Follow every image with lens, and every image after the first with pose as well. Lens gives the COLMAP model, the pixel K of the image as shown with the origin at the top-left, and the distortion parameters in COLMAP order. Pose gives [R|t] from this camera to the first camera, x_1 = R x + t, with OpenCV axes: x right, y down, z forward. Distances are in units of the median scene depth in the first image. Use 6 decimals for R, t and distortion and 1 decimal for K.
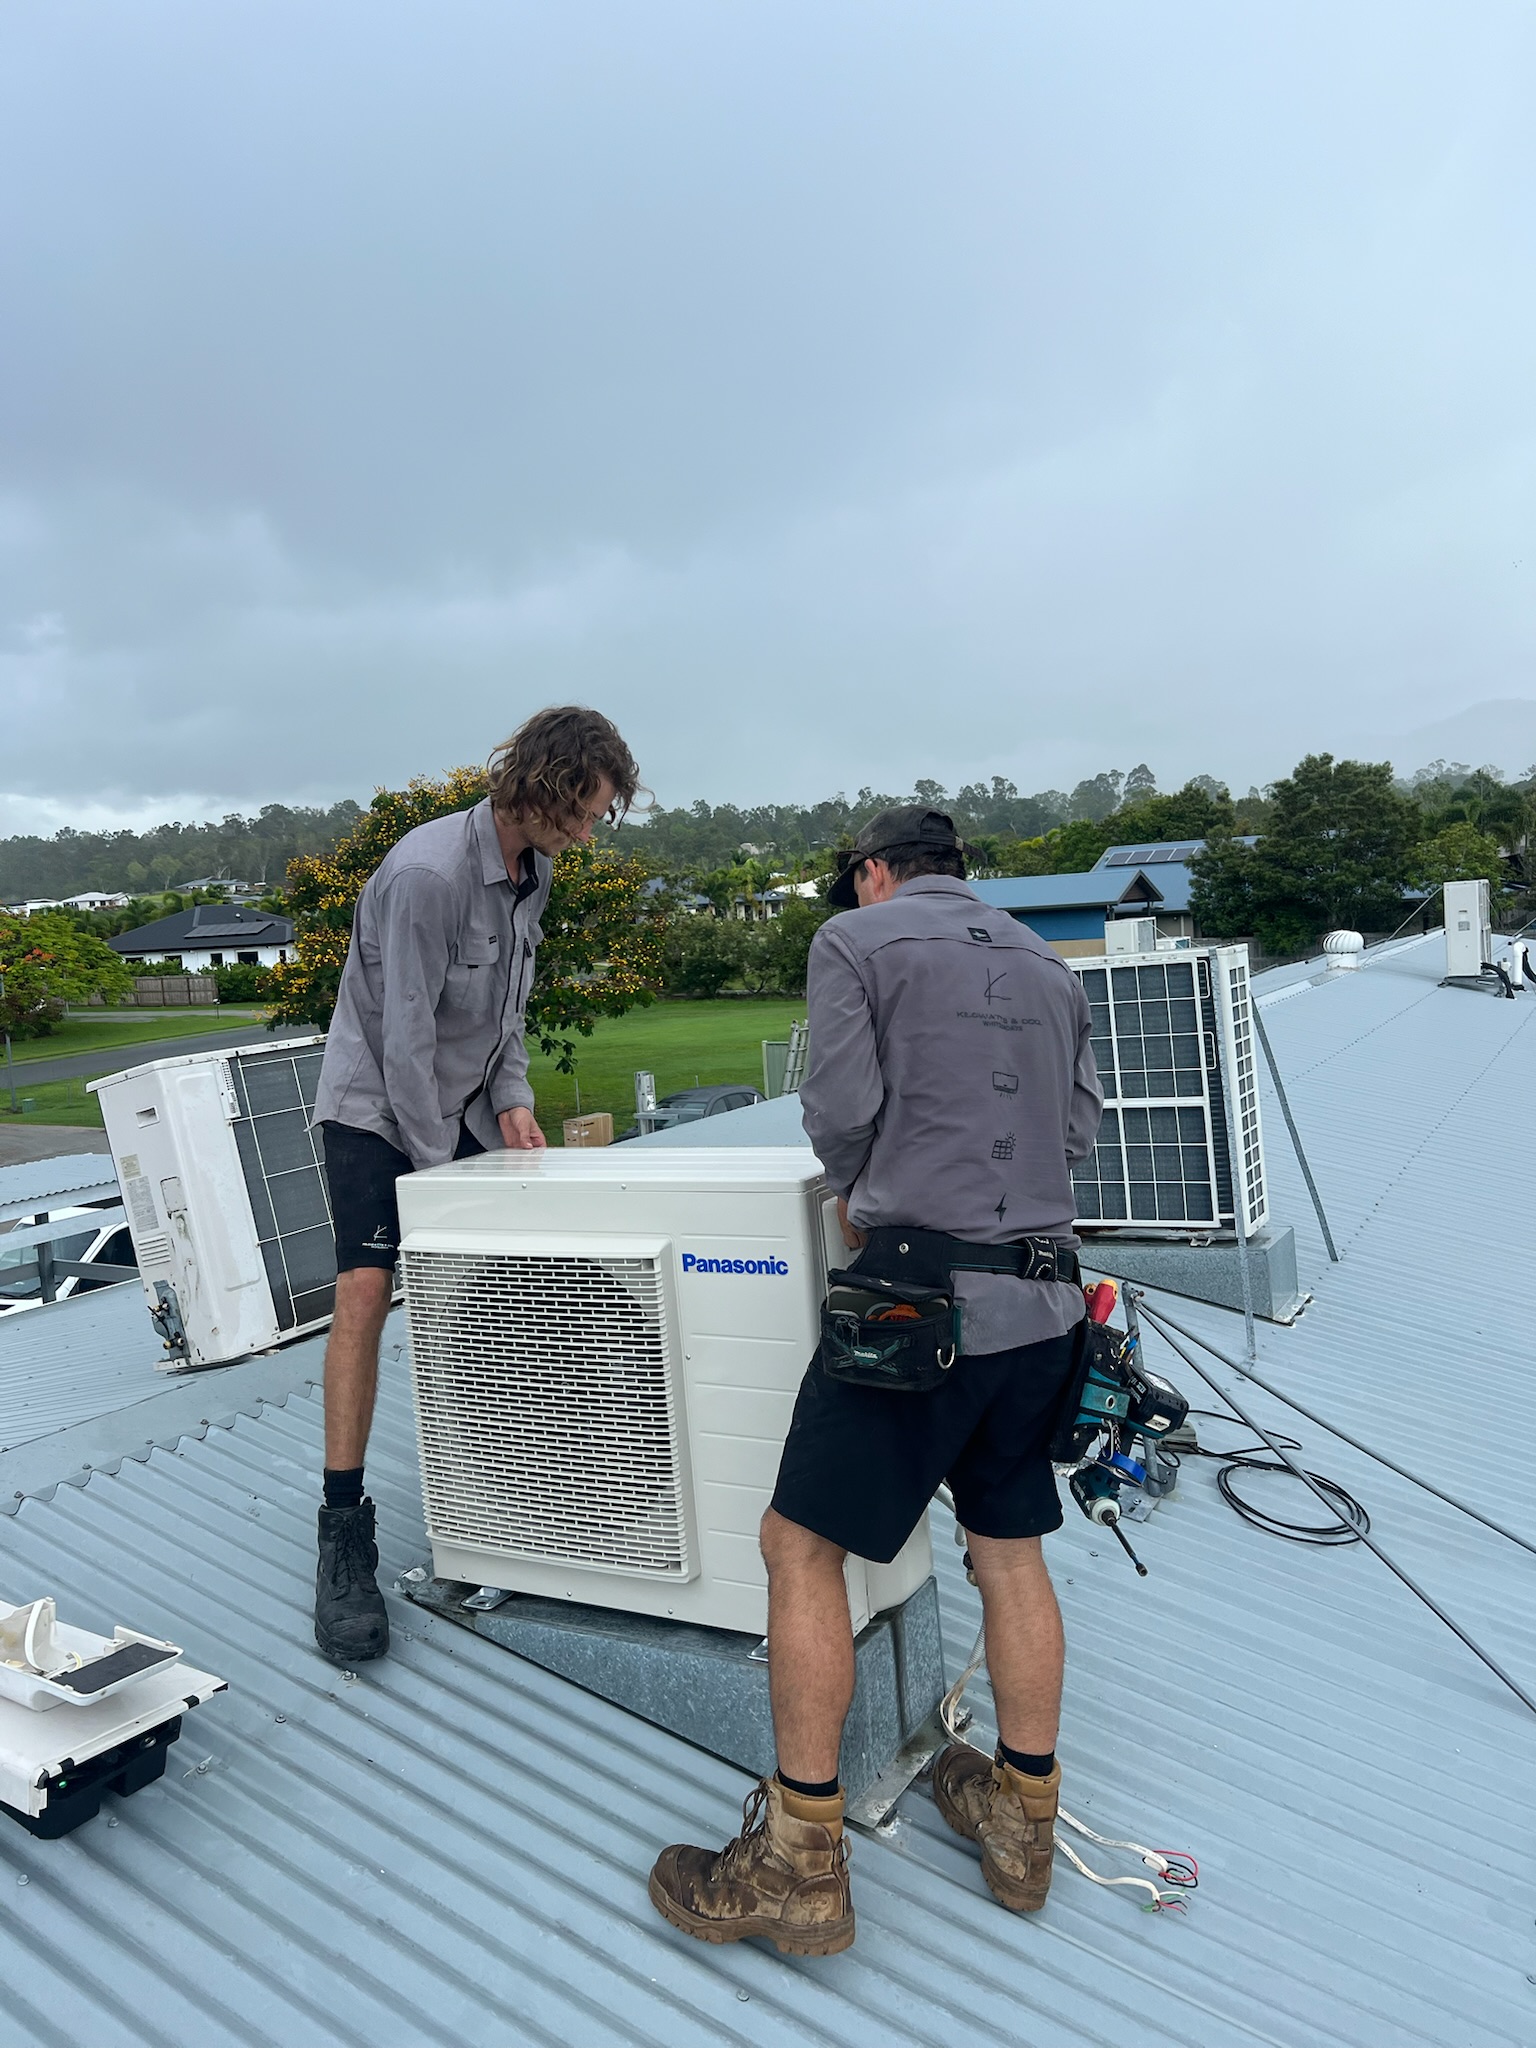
lens RADIAL K [[1521.9, 0, 768.0], [0, 1521.9, 1024.0], [0, 0, 1]] dist [0.067707, -0.082409]
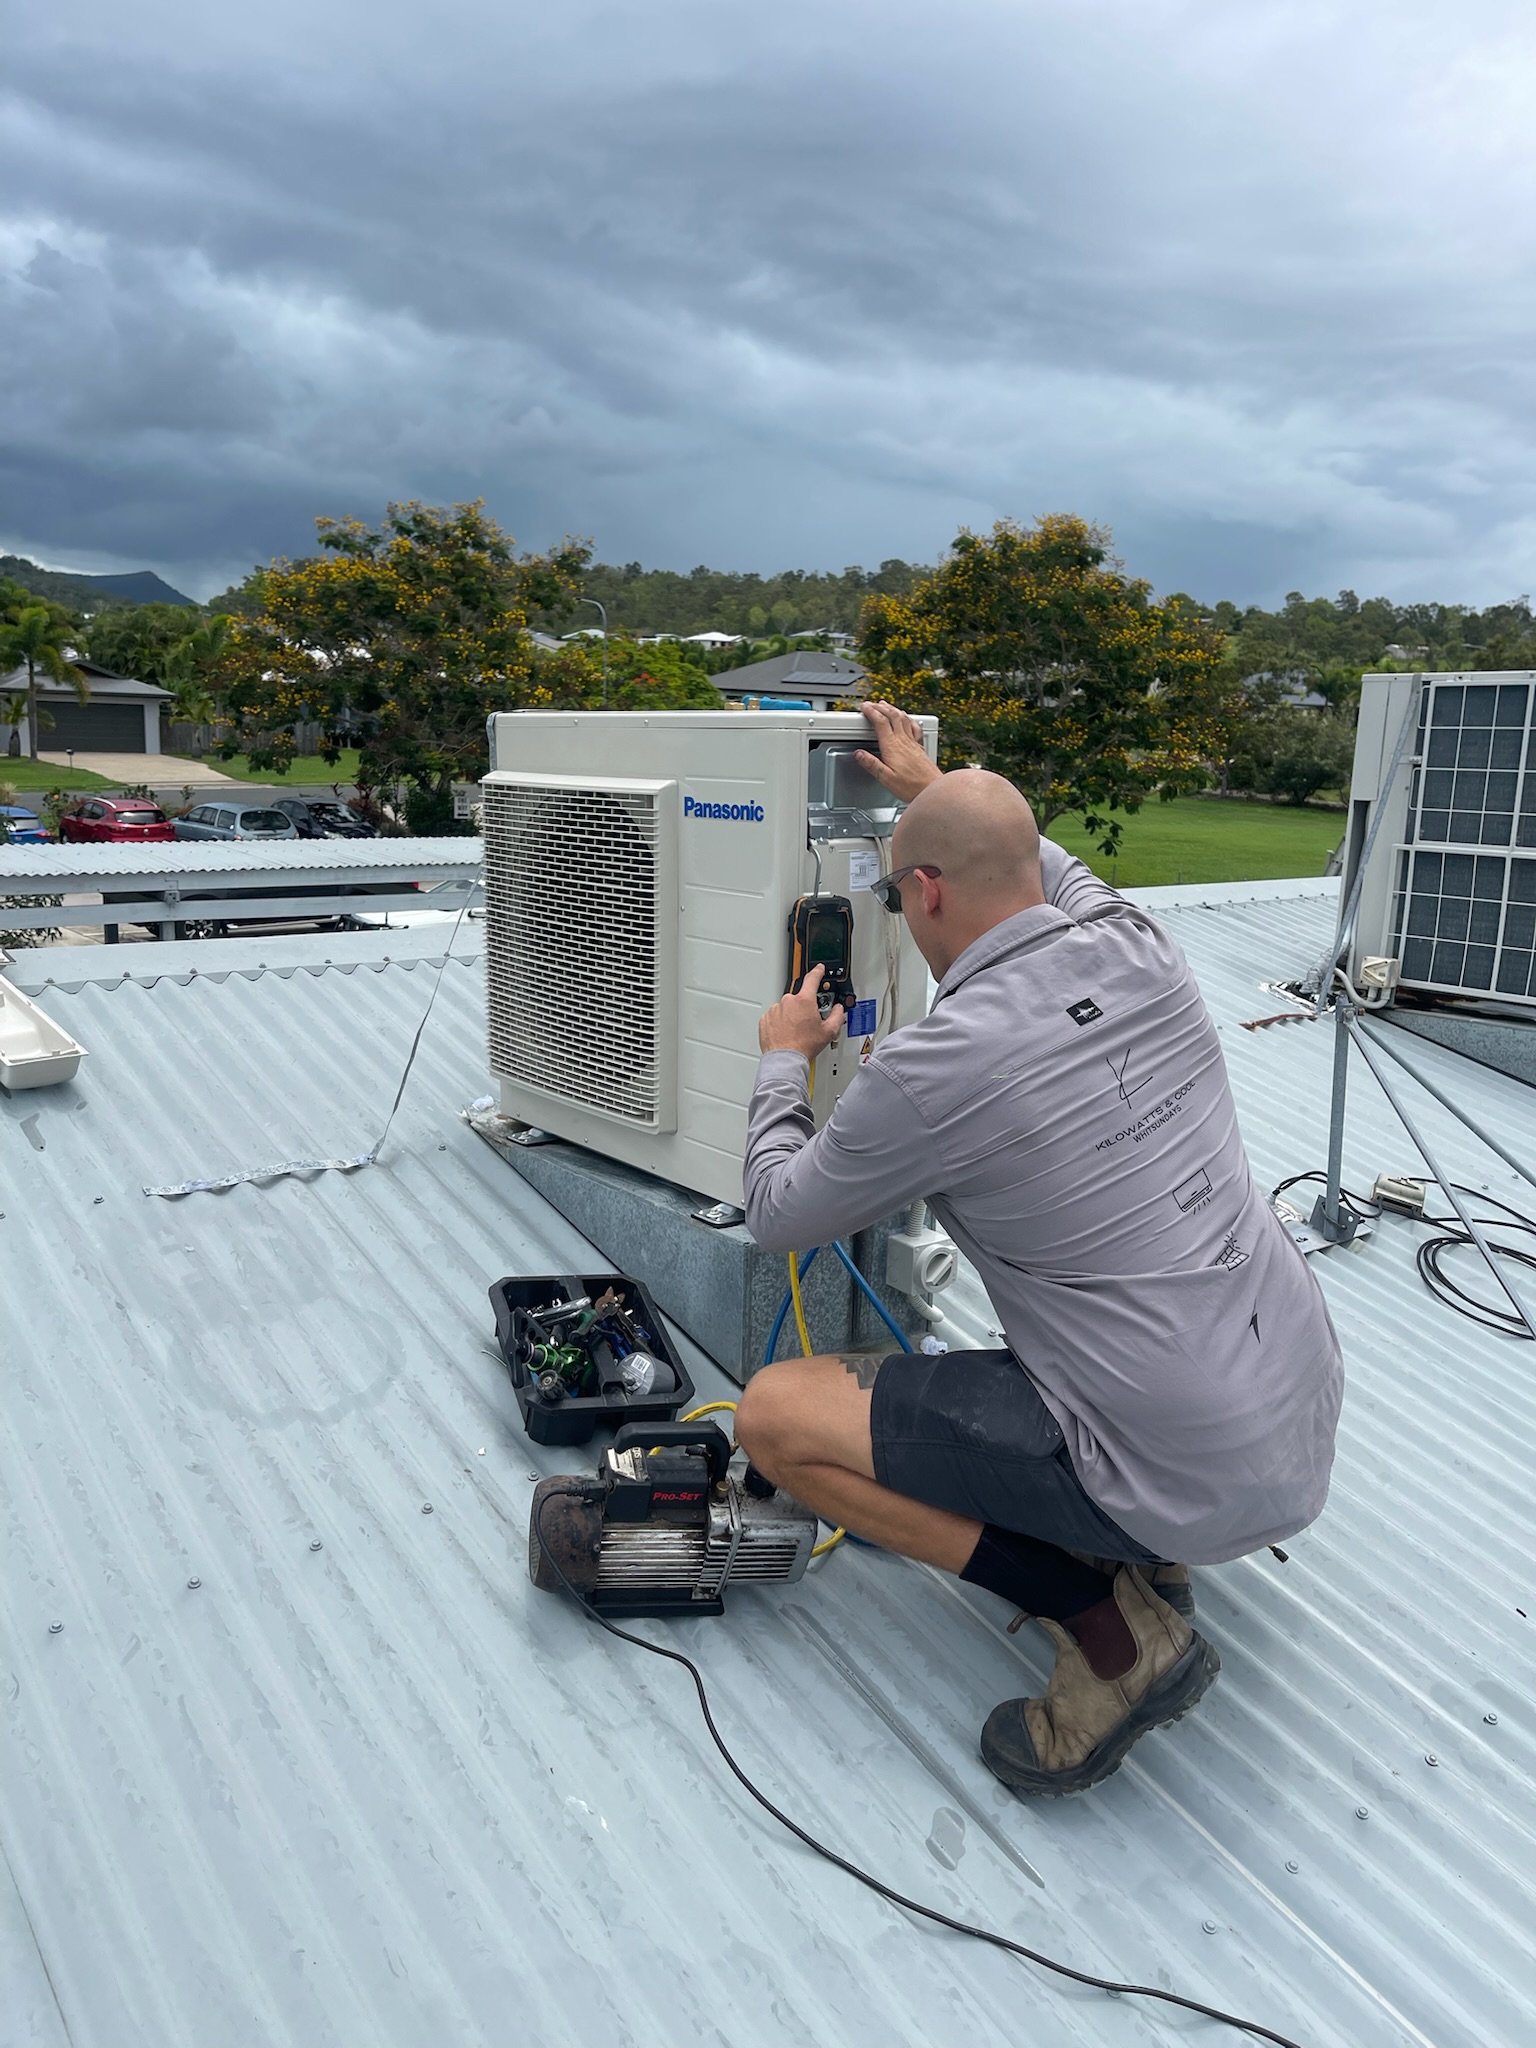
lens RADIAL K [[1556.0, 0, 758.0], [0, 1556.0, 1087.7], [0, 0, 1]] dist [-0.007782, 0.002397]
pose [[0.920039, 0.194536, -0.340124, 0.162879], [-0.132298, 0.971299, 0.197673, 0.061059], [0.368817, -0.136869, 0.919370, 0.052193]]
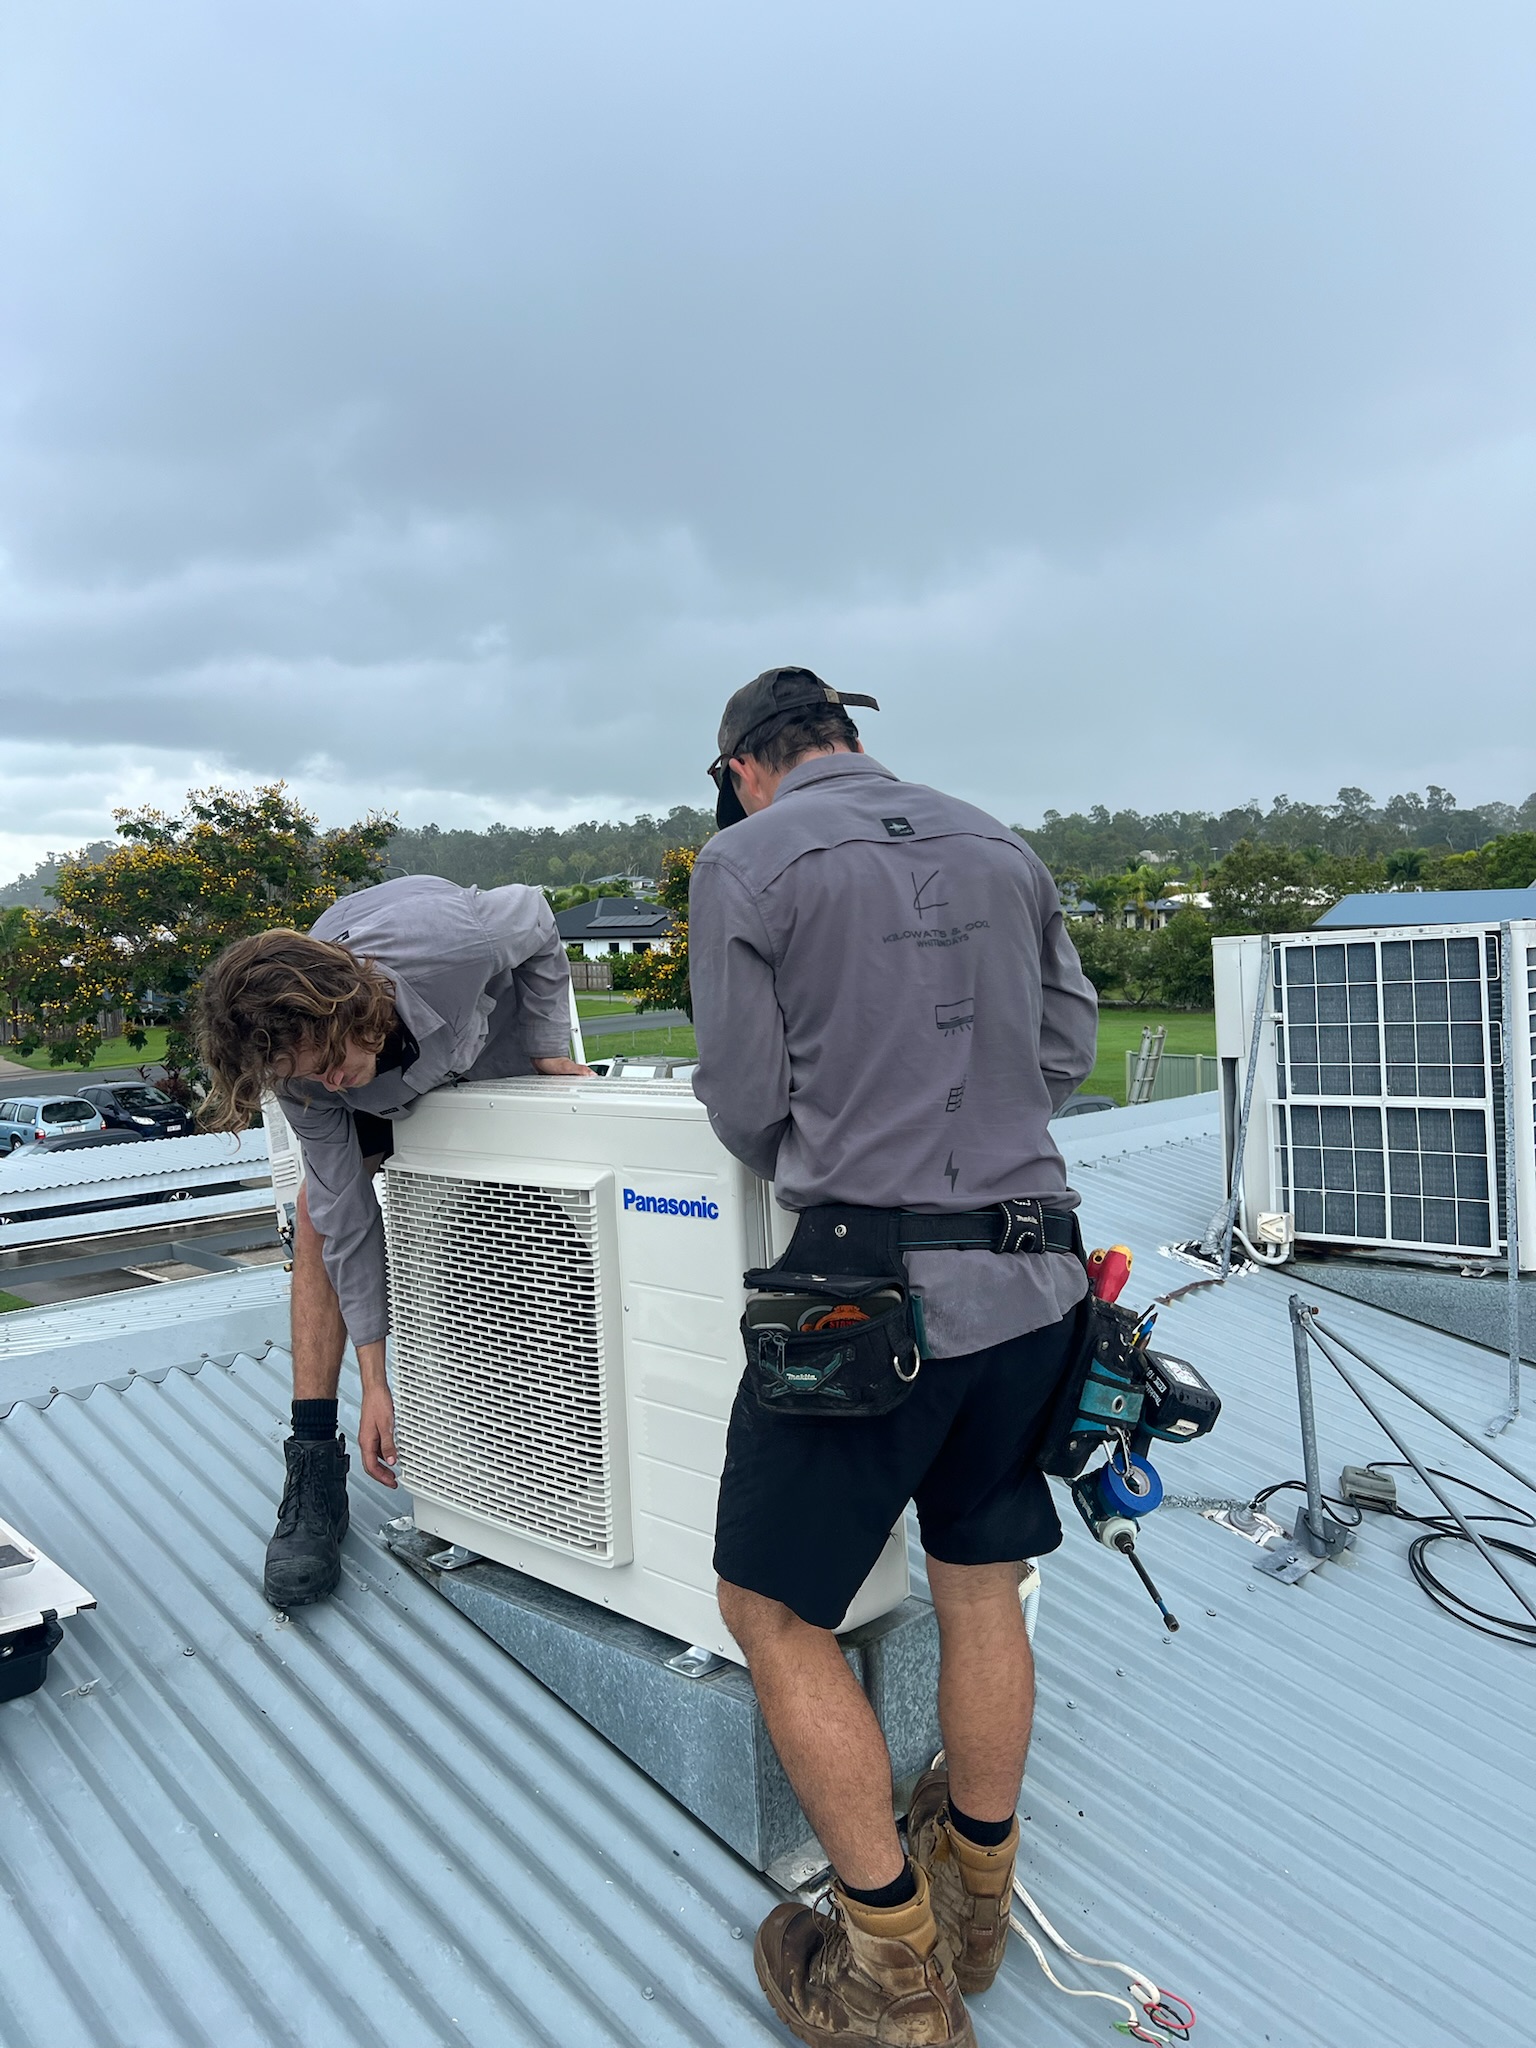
lens RADIAL K [[1537.1, 0, 768.0], [0, 1537.1, 1024.0], [0, 0, 1]] dist [0.014561, -0.001751]
pose [[0.967319, 0.050622, -0.248460, 0.109887], [-0.051634, 0.998663, 0.002446, 0.024464], [0.248252, 0.010463, 0.968639, 0.084411]]
